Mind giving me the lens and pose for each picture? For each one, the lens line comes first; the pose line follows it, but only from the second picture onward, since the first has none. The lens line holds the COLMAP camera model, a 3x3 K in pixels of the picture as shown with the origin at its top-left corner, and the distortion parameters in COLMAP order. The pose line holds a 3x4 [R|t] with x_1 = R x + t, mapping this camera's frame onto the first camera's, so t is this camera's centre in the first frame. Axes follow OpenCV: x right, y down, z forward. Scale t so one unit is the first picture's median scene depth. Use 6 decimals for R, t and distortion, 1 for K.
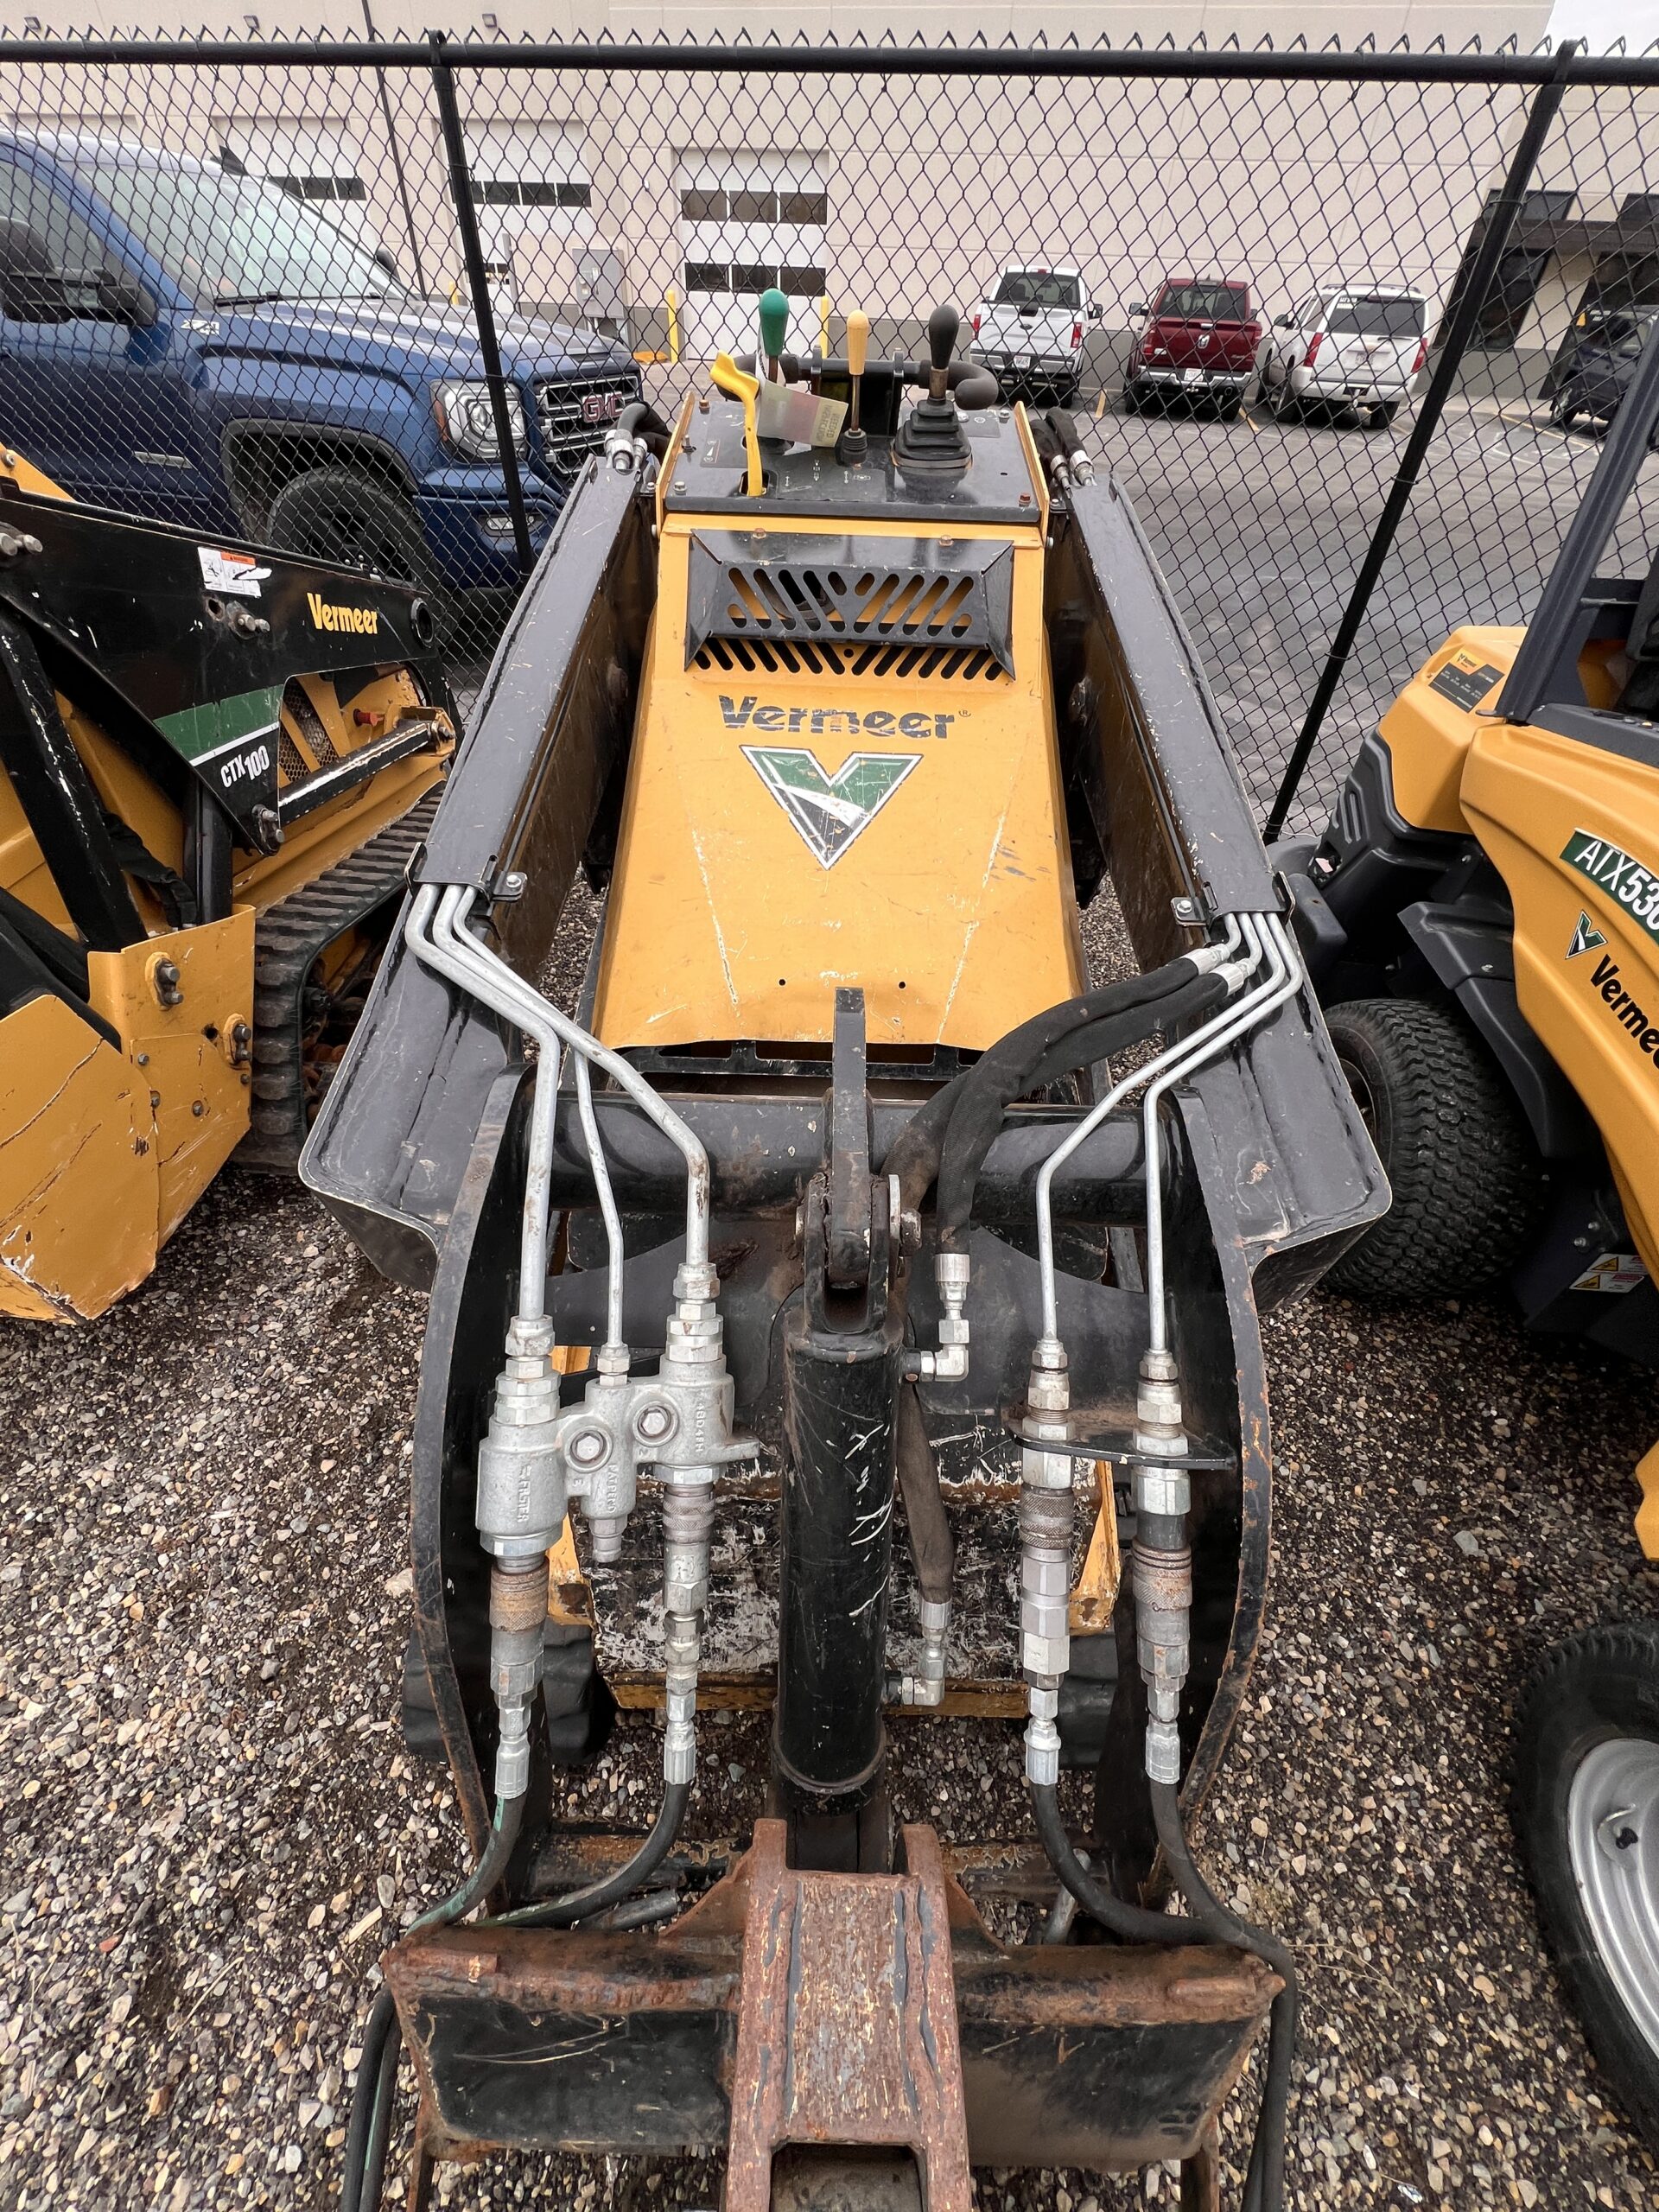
lens RADIAL K [[877.2, 0, 829.5], [0, 877.2, 1106.0], [0, 0, 1]] dist [0.000065, -0.000136]
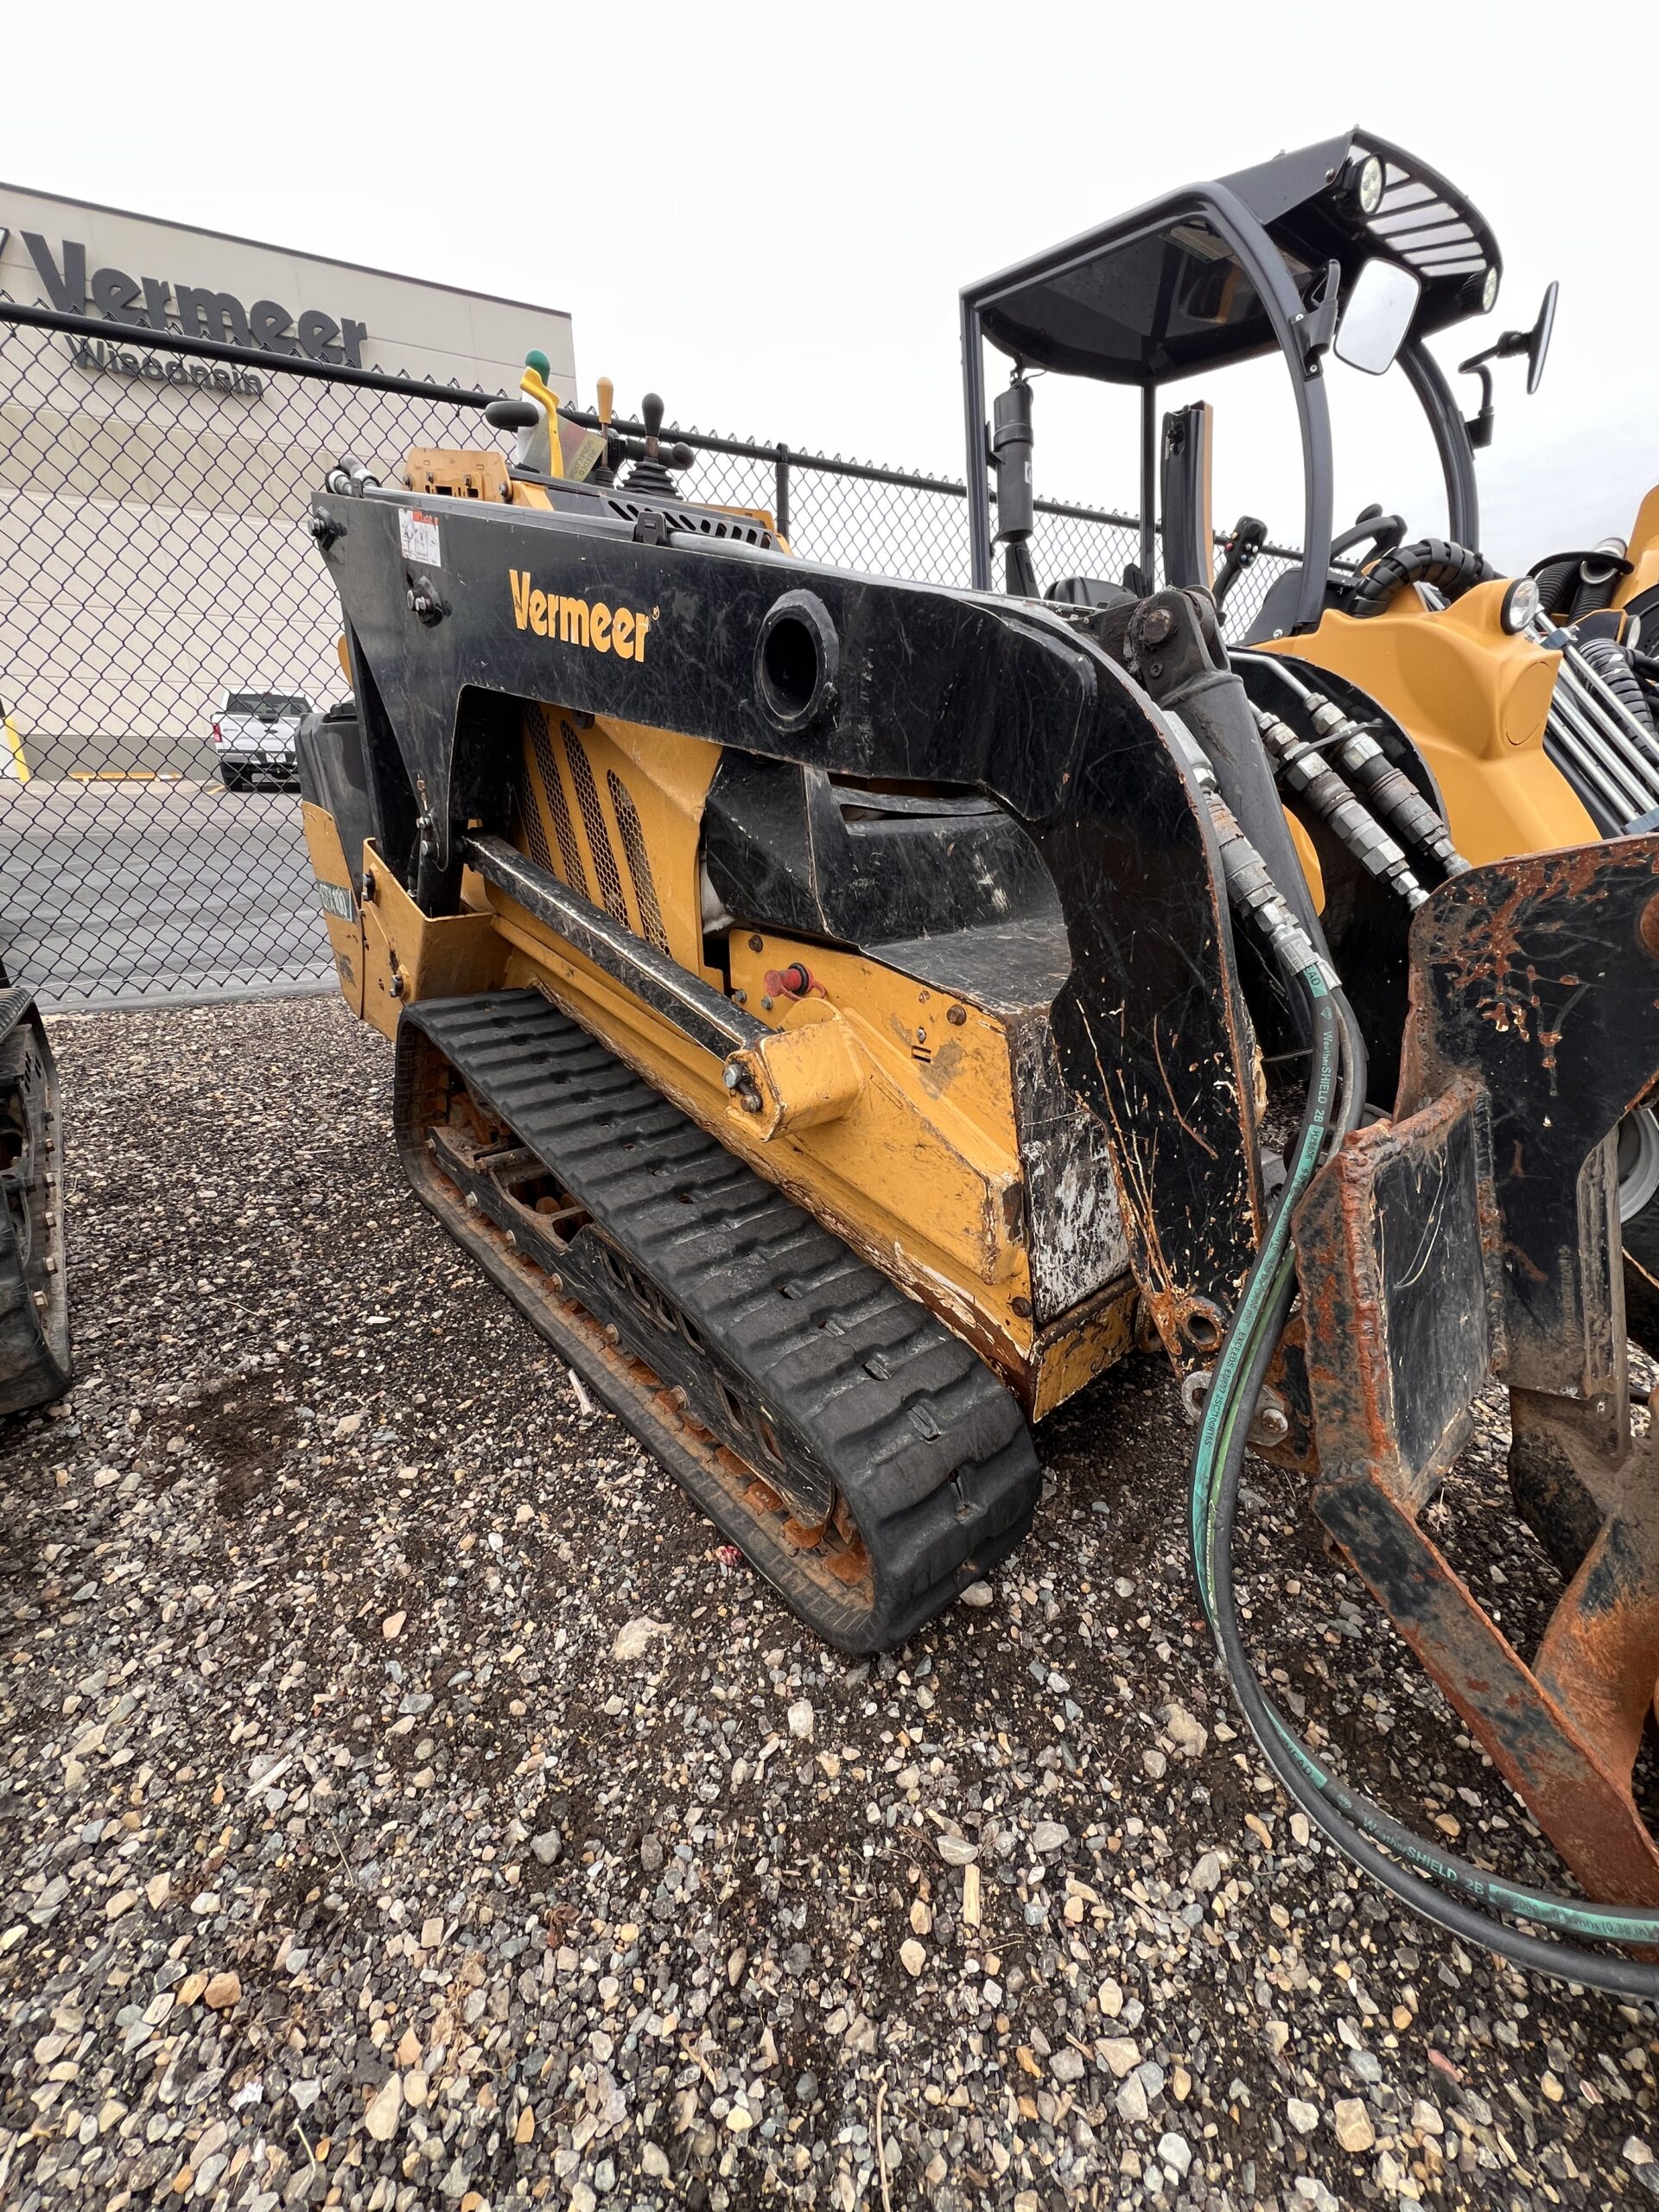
lens RADIAL K [[877.2, 0, 829.5], [0, 877.2, 1106.0], [0, 0, 1]] dist [0.000065, -0.000136]
pose [[0.744356, -0.271380, 0.610153, -0.739565], [0.461180, 0.869720, -0.175786, 0.403522], [-0.482958, 0.412238, 0.772536, 0.237716]]
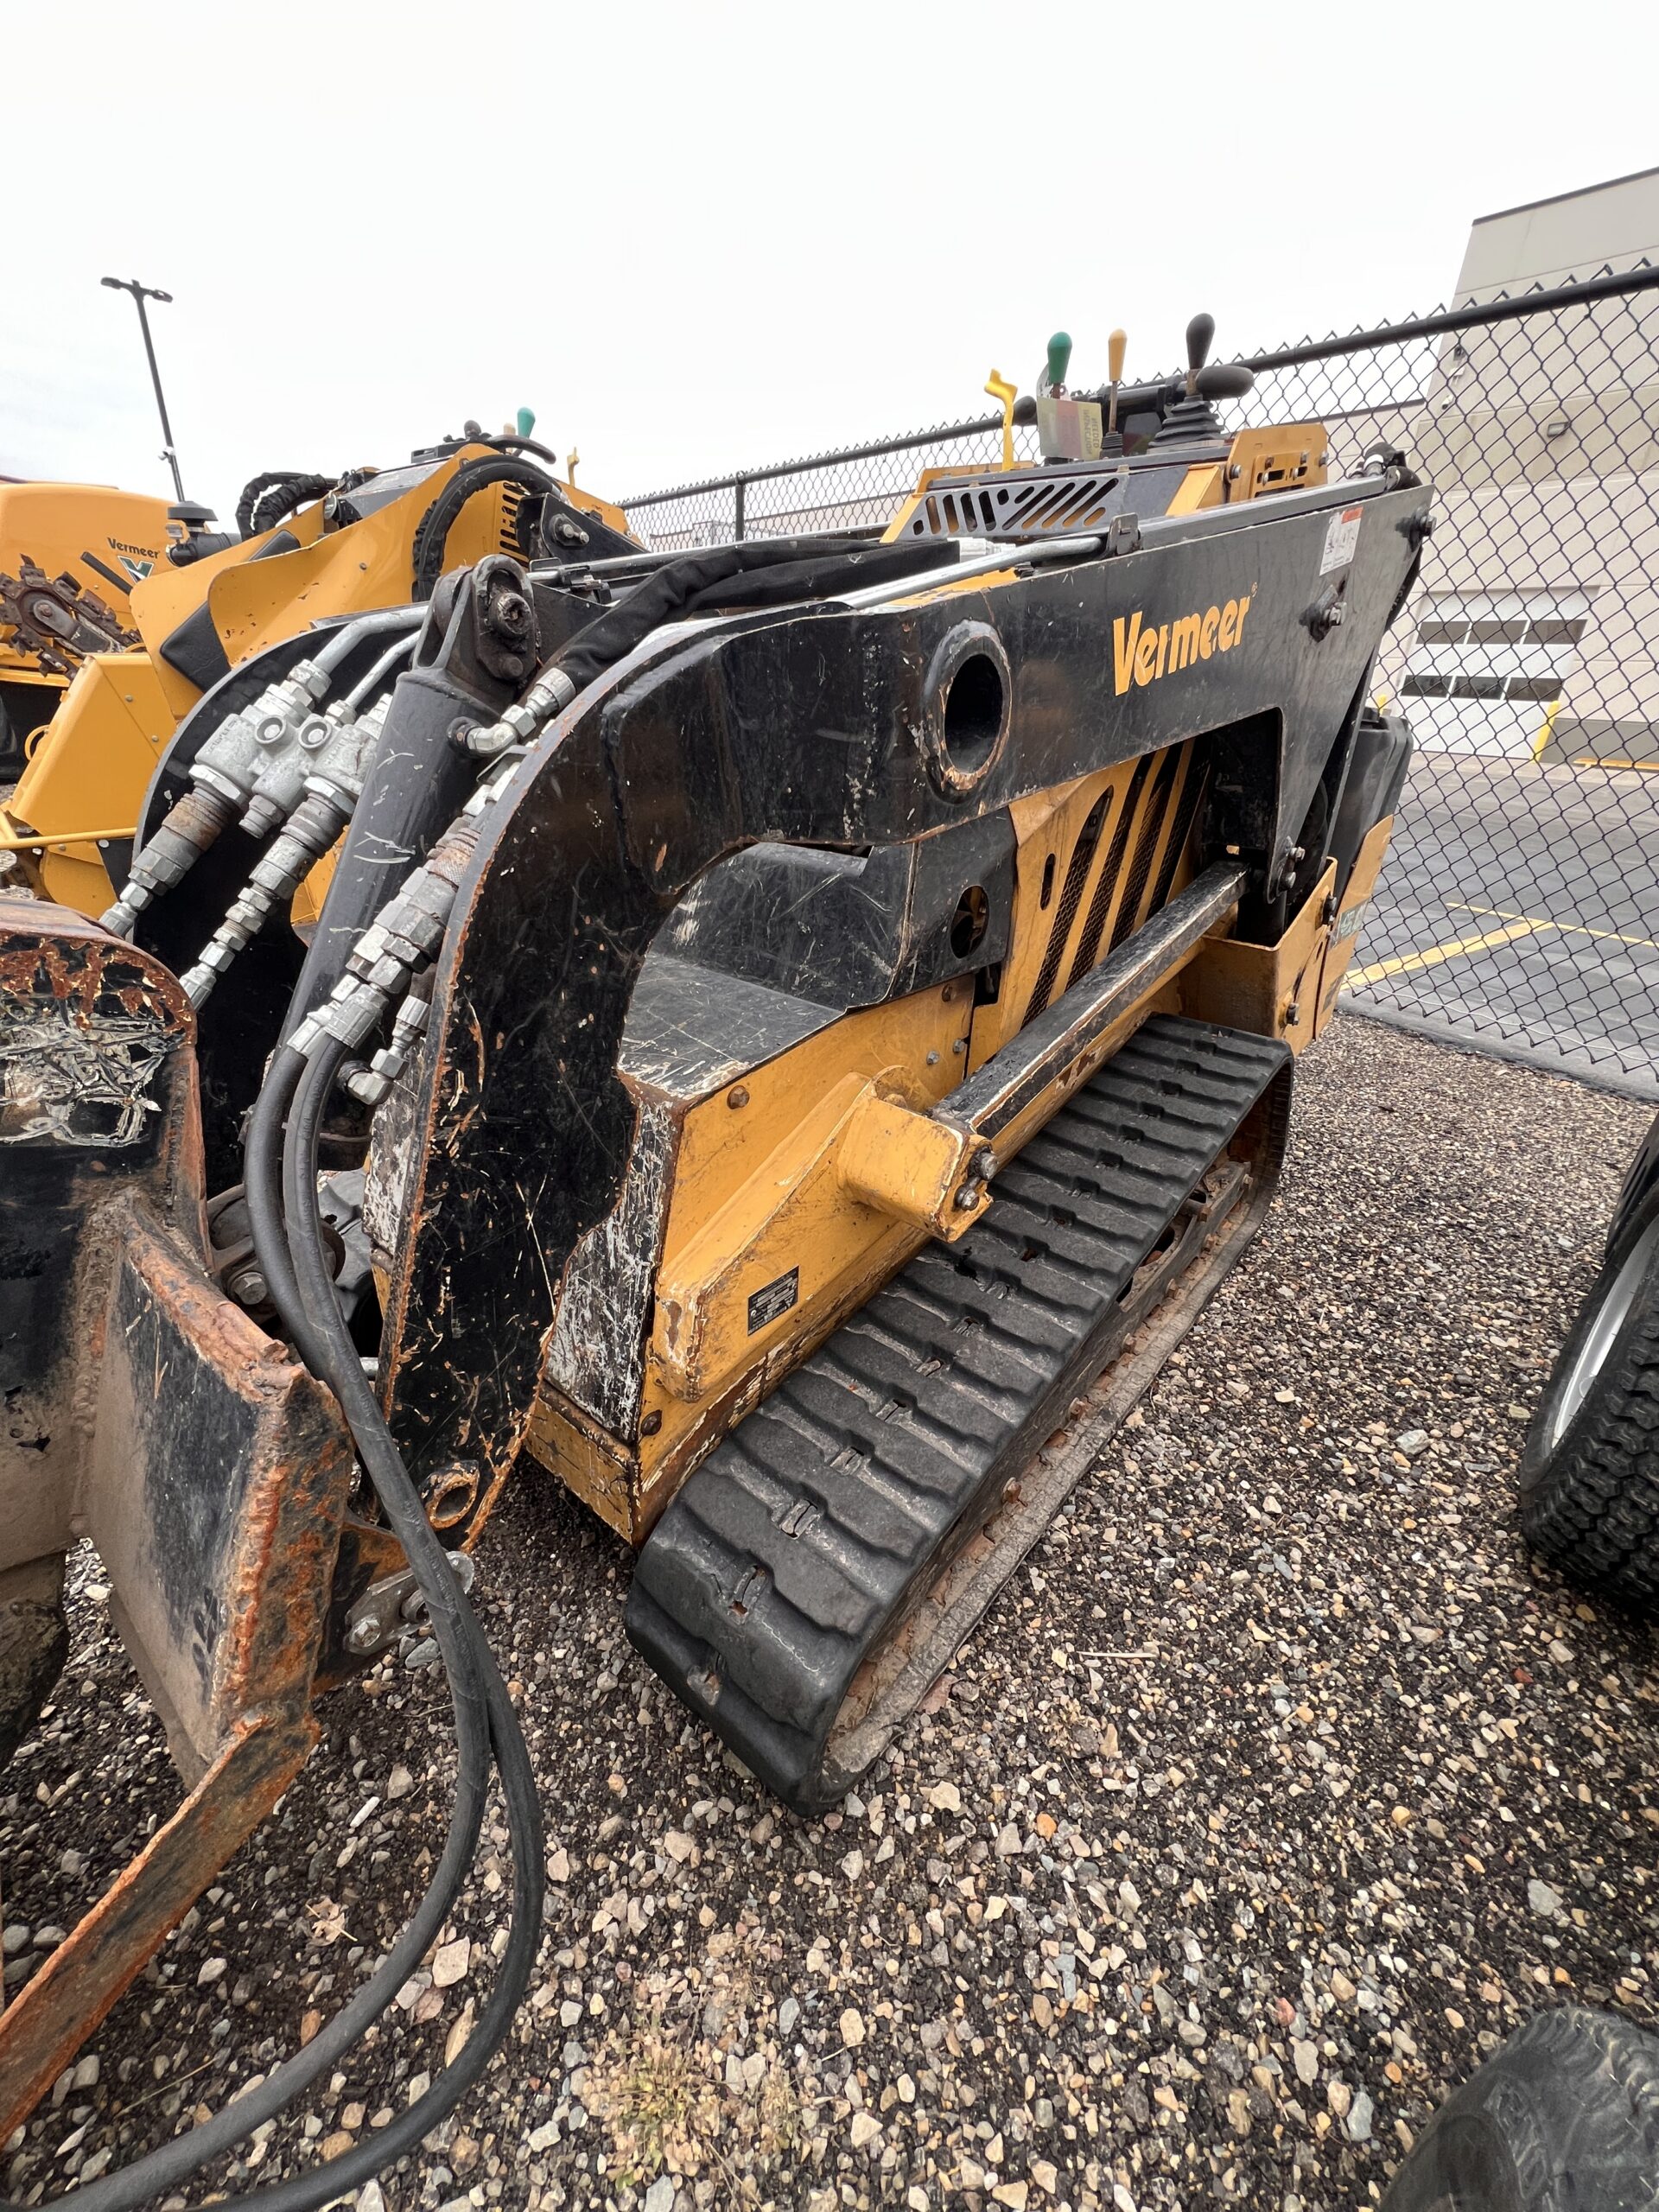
lens RADIAL K [[877.2, 0, 829.5], [0, 877.2, 1106.0], [0, 0, 1]] dist [0.000065, -0.000136]
pose [[0.782851, 0.276316, -0.557489, 0.596666], [-0.438727, 0.880473, -0.179680, 0.355347], [0.441206, 0.385249, 0.810507, 0.245042]]
